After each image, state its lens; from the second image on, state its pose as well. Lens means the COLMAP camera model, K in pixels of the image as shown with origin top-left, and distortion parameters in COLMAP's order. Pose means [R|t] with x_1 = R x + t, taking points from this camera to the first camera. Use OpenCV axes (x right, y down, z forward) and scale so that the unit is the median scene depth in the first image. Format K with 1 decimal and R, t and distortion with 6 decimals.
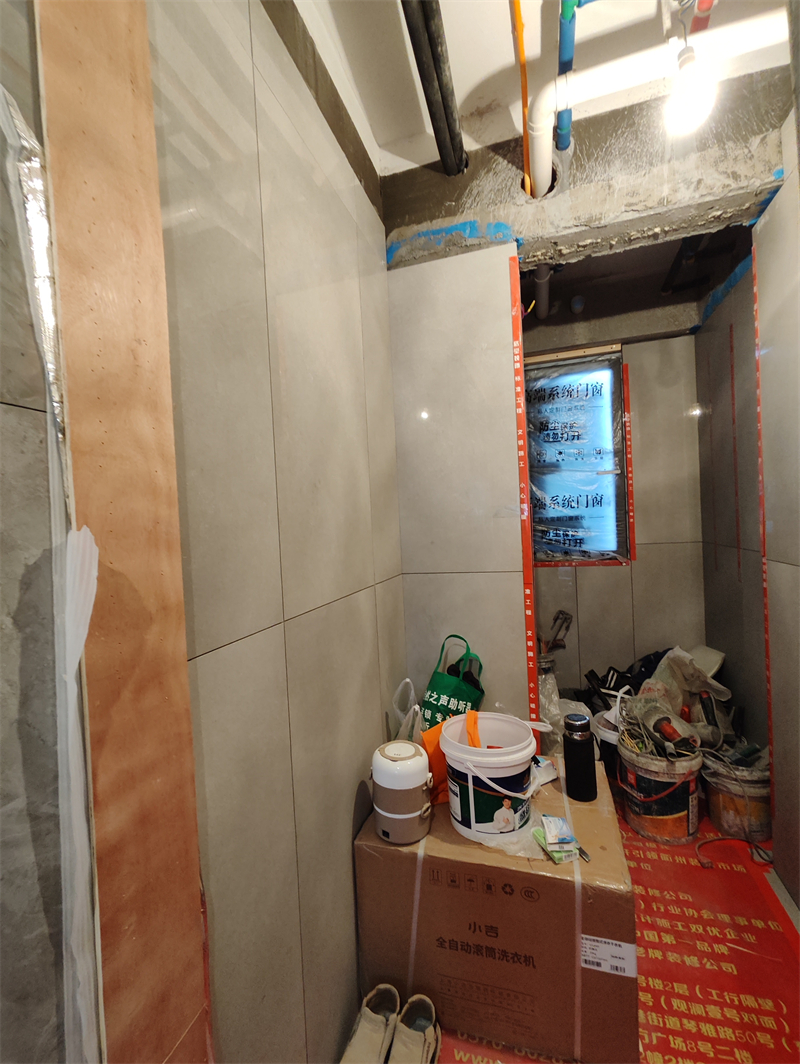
lens RADIAL K [[484.0, 0, 382.0], [0, 484.0, 535.3], [0, 0, 1]] dist [-0.007220, 0.007255]
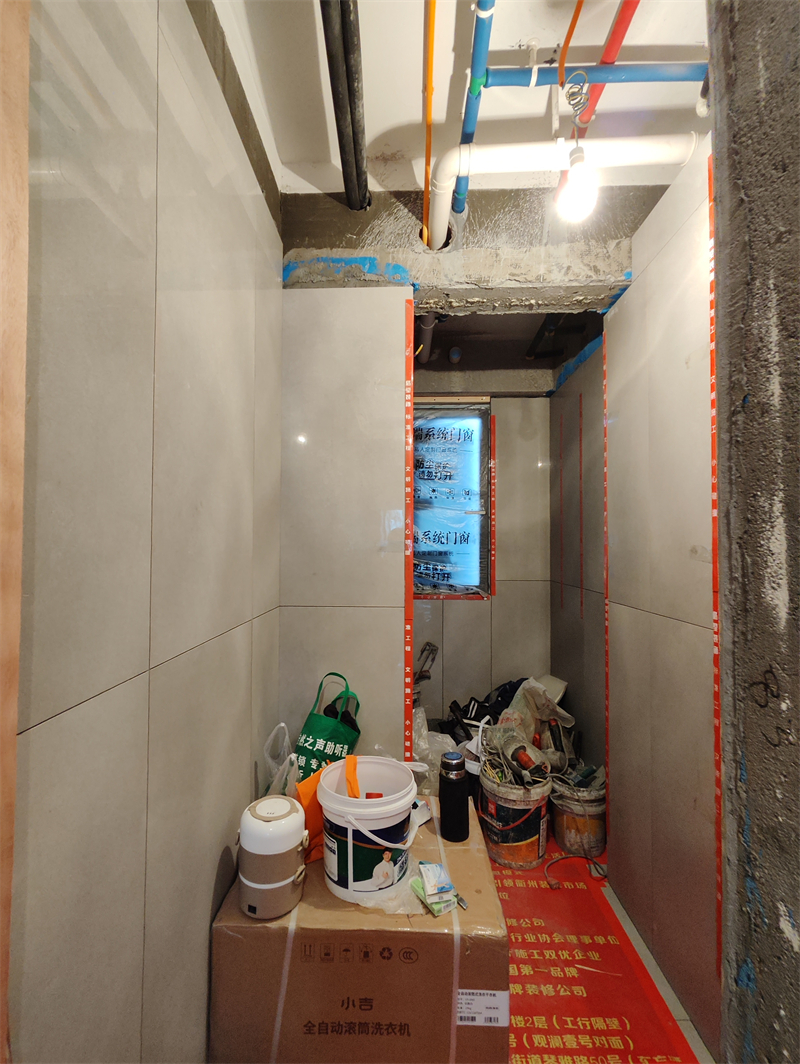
lens RADIAL K [[484.0, 0, 382.0], [0, 484.0, 535.3], [0, 0, 1]] dist [-0.007220, 0.007255]
pose [[0.959826, 0.060715, 0.273948, -0.032370], [-0.046601, 0.997243, -0.057743, -0.012046], [-0.276698, 0.042657, 0.960010, 0.043284]]
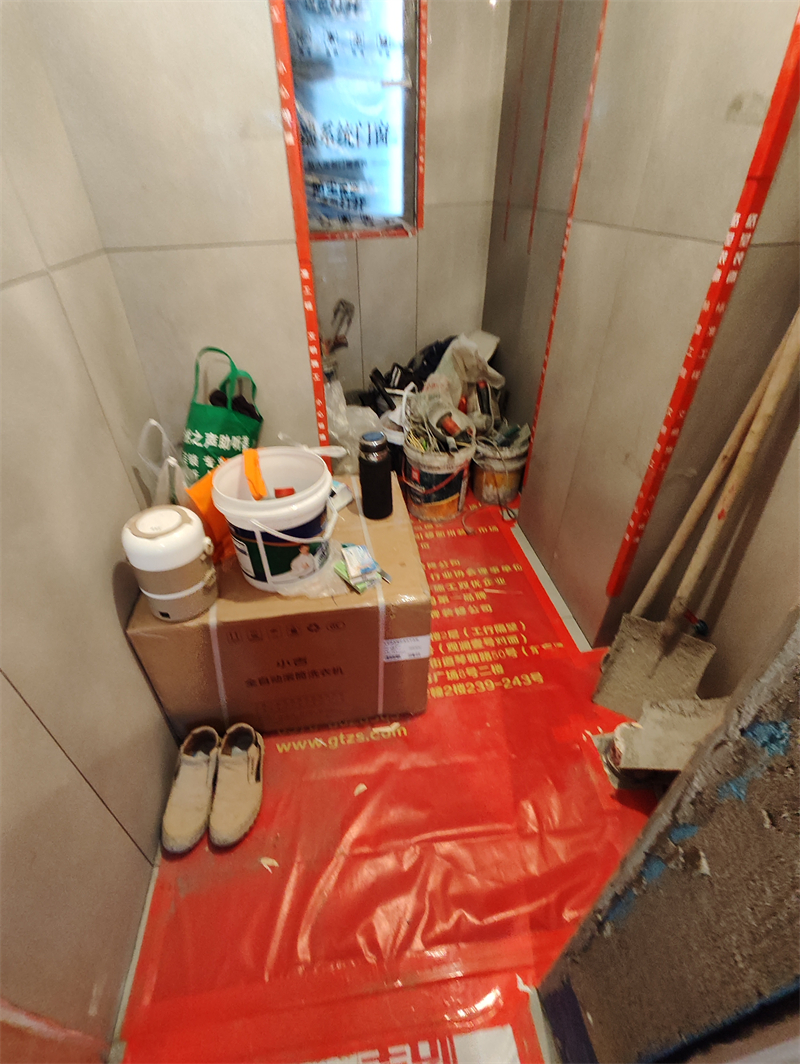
lens RADIAL K [[484.0, 0, 382.0], [0, 484.0, 535.3], [0, 0, 1]] dist [-0.007220, 0.007255]
pose [[0.902771, -0.235057, 0.360212, 0.051406], [-0.009390, 0.826496, 0.562865, 0.029345], [-0.430019, -0.511521, 0.743929, 0.203999]]
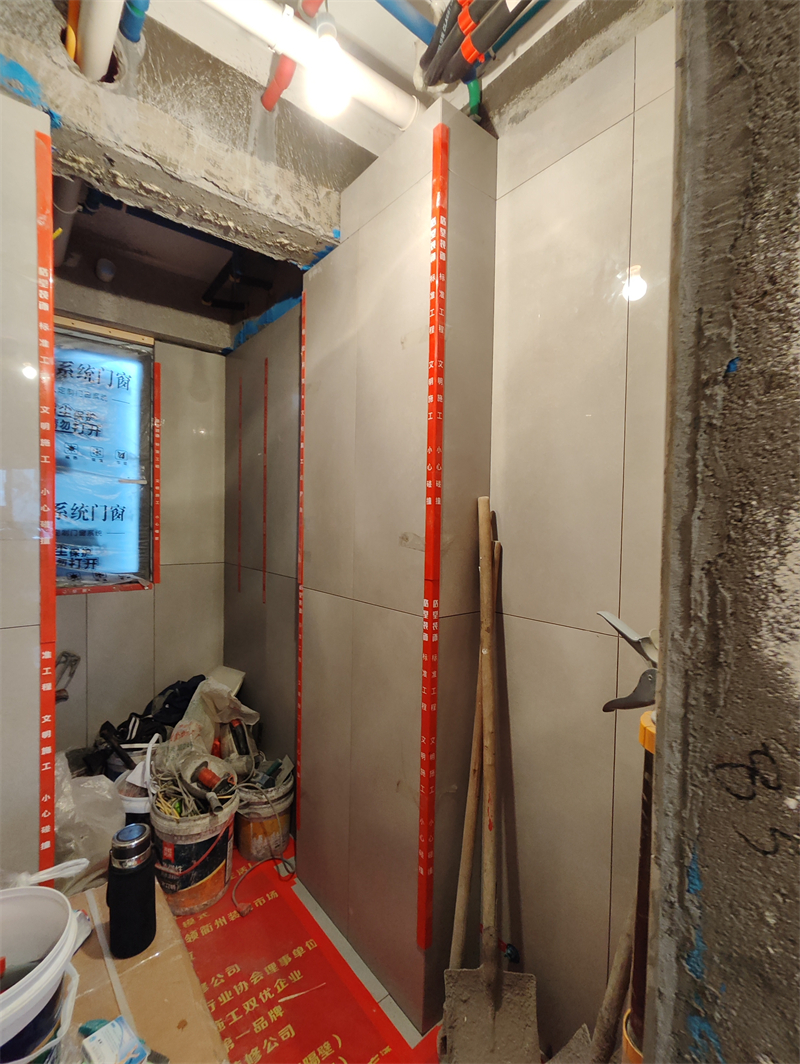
lens RADIAL K [[484.8, 0, 385.1], [0, 484.8, 534.8], [0, 0, 1]] dist [-0.008569, 0.010464]
pose [[0.548263, 0.036200, 0.835522, -0.000114], [-0.025279, 0.999324, -0.026708, -0.036419], [-0.835924, -0.006478, 0.548807, 0.235671]]
